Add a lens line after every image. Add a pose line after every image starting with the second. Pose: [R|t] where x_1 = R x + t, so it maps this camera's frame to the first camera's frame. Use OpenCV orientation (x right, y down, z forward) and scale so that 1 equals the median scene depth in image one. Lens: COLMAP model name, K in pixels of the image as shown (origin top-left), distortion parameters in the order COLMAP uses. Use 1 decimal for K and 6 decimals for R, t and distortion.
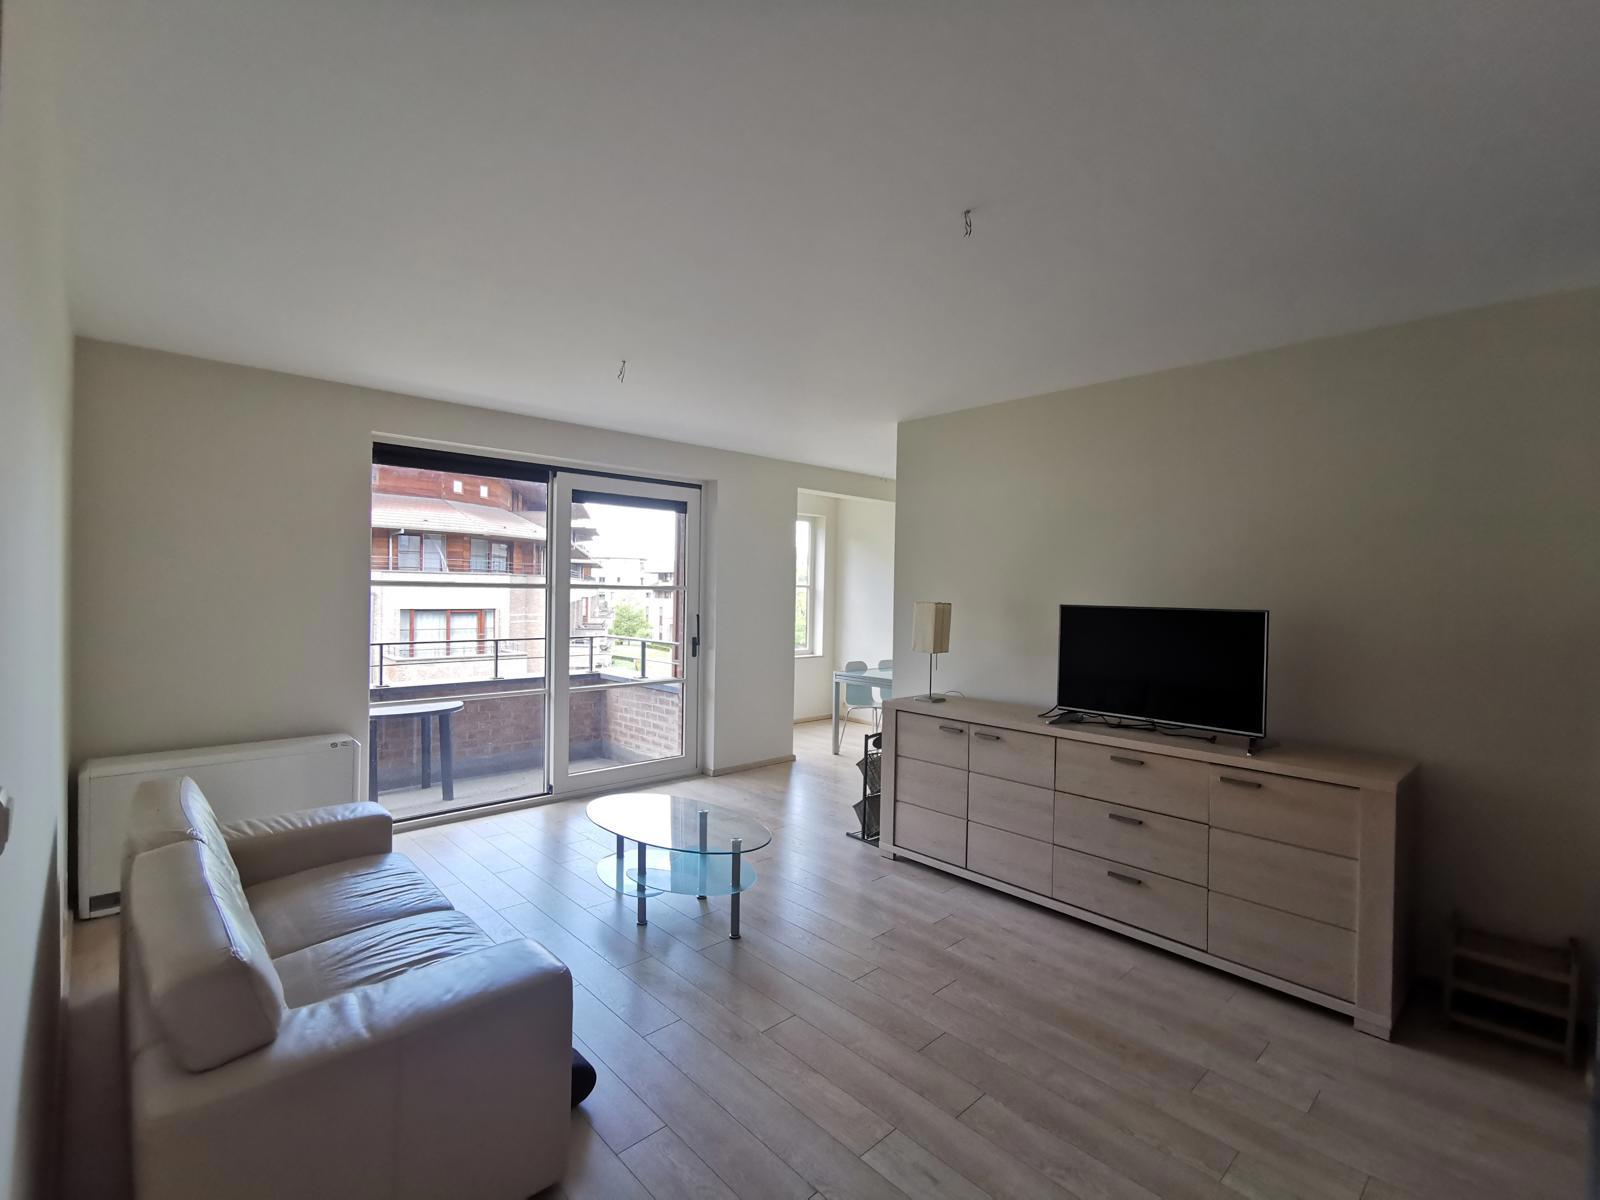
lens RADIAL K [[746.5, 0, 803.7], [0, 746.5, 599.8], [0, 0, 1]] dist [0.013013, 0.000058]
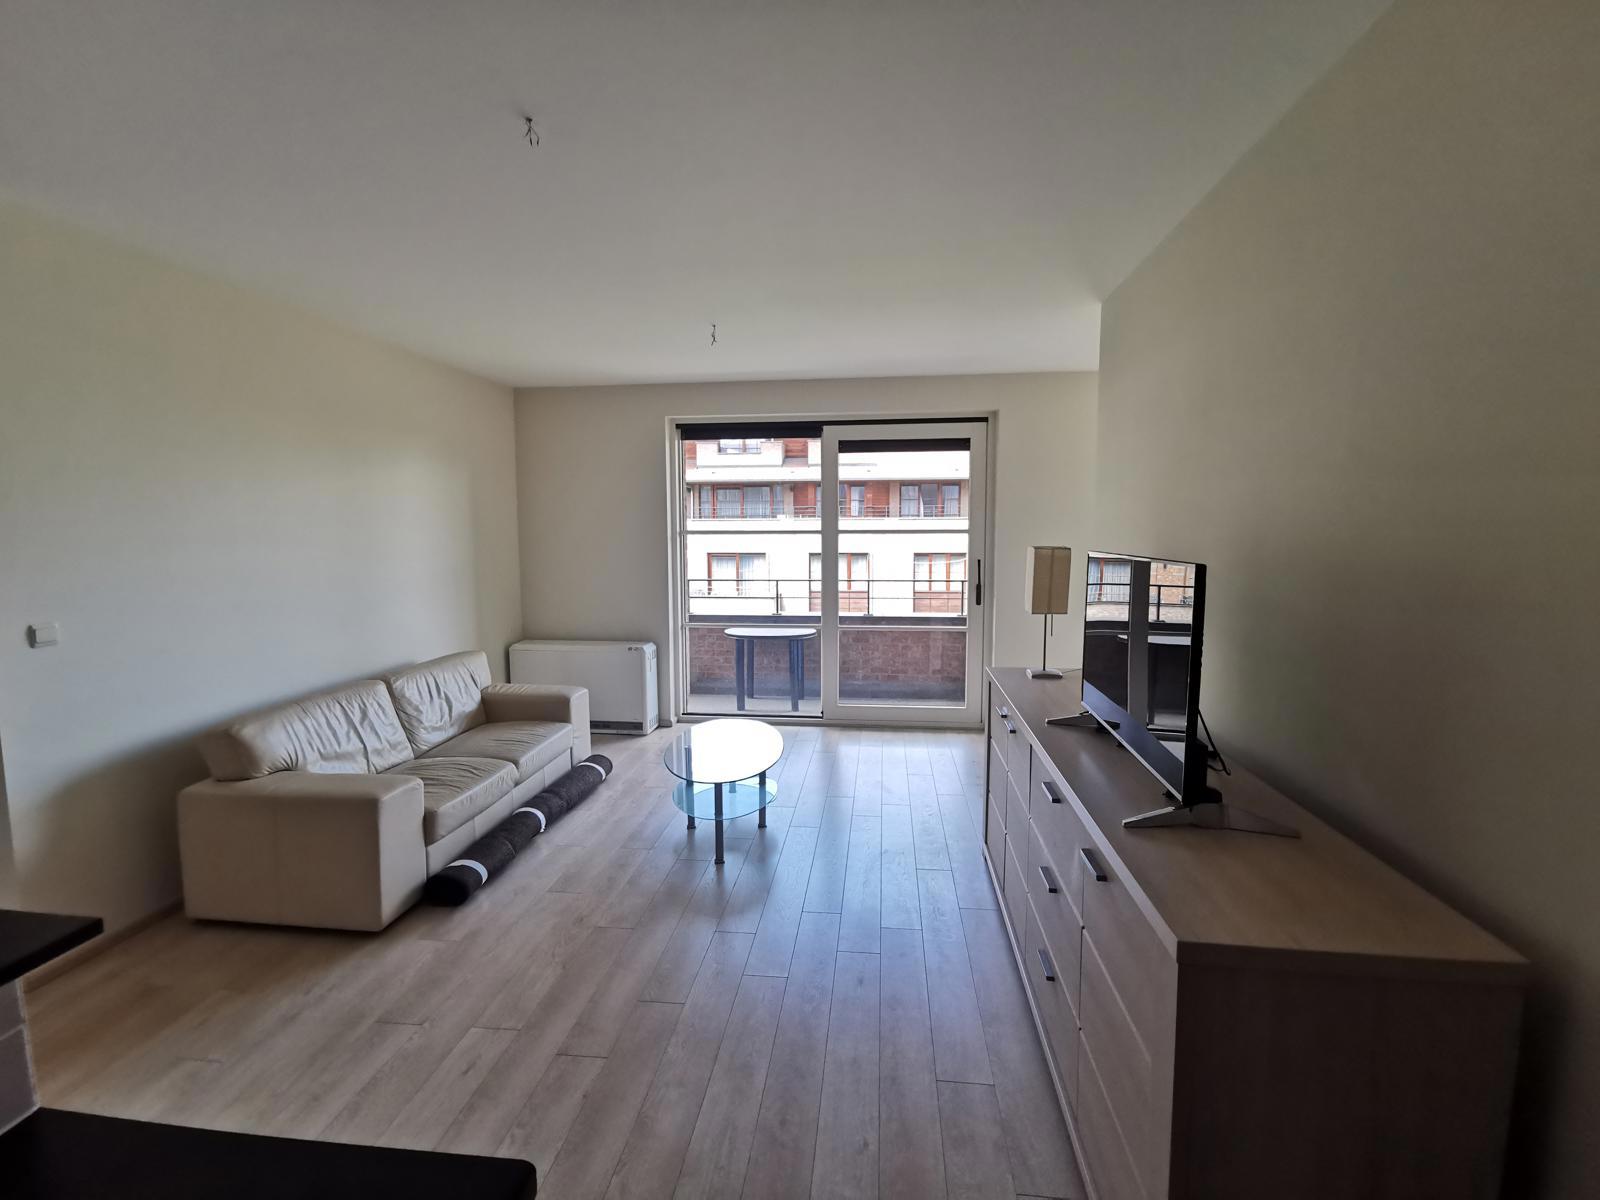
lens RADIAL K [[746.5, 0, 803.7], [0, 746.5, 599.8], [0, 0, 1]] dist [0.013013, 0.000058]
pose [[0.641451, 0.052701, -0.765351, 0.531299], [0.004378, 0.997370, 0.072347, 0.001609], [0.767151, -0.049758, 0.639533, 0.291683]]
